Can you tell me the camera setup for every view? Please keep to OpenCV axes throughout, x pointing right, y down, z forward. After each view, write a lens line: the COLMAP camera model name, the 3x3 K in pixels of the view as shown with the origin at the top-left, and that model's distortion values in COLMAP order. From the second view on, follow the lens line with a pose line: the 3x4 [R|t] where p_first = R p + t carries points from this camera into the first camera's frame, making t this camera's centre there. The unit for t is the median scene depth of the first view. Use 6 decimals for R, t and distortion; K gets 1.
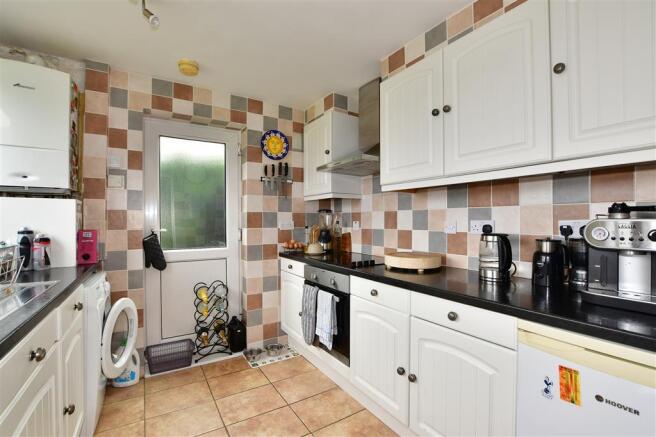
lens RADIAL K [[292.6, 0, 327.2], [0, 292.6, 219.6], [0, 0, 1]] dist [-0.026499, 0.003019]
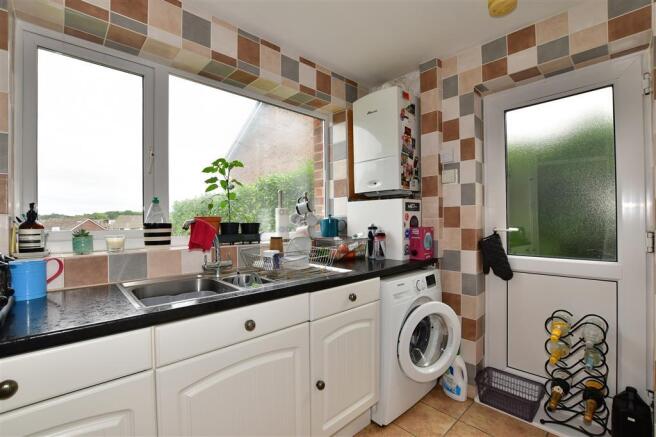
lens RADIAL K [[292.6, 0, 328.6], [0, 292.6, 223.0], [0, 0, 1]] dist [-0.026499, 0.003019]
pose [[0.203789, 0.002733, -0.979011, 0.117376], [0.009881, 0.999939, 0.004848, 0.011126], [0.978965, -0.010662, 0.203750, 0.408525]]
